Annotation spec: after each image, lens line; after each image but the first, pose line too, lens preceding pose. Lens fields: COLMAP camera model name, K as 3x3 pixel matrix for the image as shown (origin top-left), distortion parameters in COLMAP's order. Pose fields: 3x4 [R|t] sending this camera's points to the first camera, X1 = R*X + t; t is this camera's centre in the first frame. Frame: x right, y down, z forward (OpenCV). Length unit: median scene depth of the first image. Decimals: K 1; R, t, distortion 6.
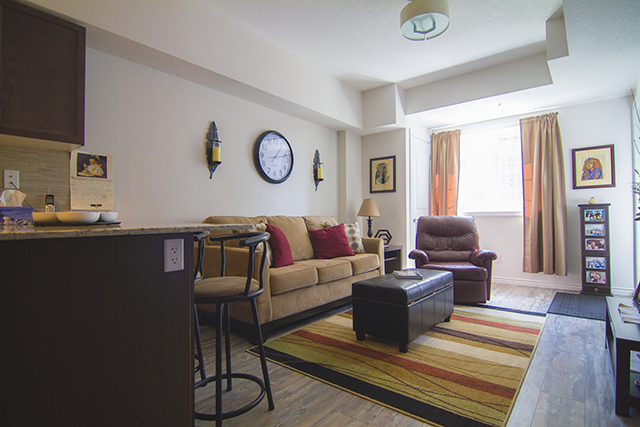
lens RADIAL K [[325.4, 0, 321.8], [0, 325.4, 213.7], [0, 0, 1]] dist [-0.016398, -0.003826]
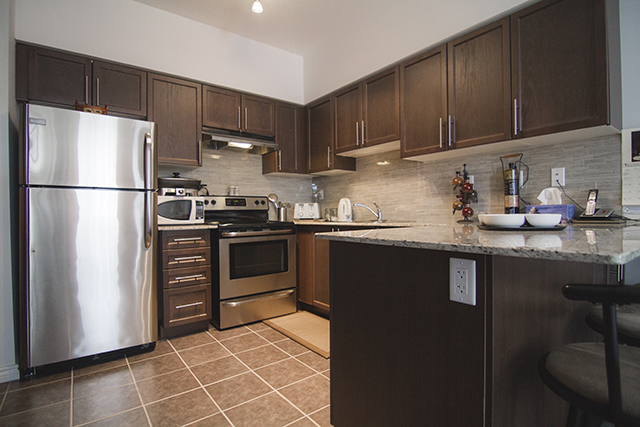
lens RADIAL K [[325.4, 0, 320.7], [0, 325.4, 212.9], [0, 0, 1]] dist [-0.016398, -0.003826]
pose [[-0.222639, 0.011858, -0.974829, 0.170589], [0.026541, 0.999629, 0.006098, -0.019751], [0.974540, -0.024515, -0.222872, 0.462758]]
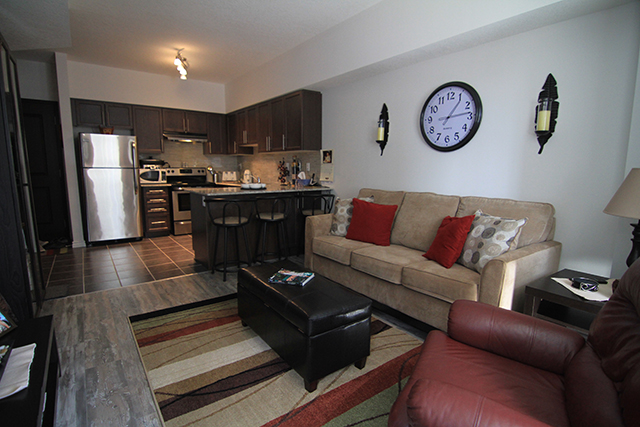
lens RADIAL K [[325.4, 0, 321.6], [0, 325.4, 215.2], [0, 0, 1]] dist [-0.016398, -0.003826]
pose [[-0.240035, 0.143240, -0.960138, 1.237560], [0.006610, 0.989272, 0.145934, -0.099305], [0.970742, 0.028683, -0.238407, 1.562735]]
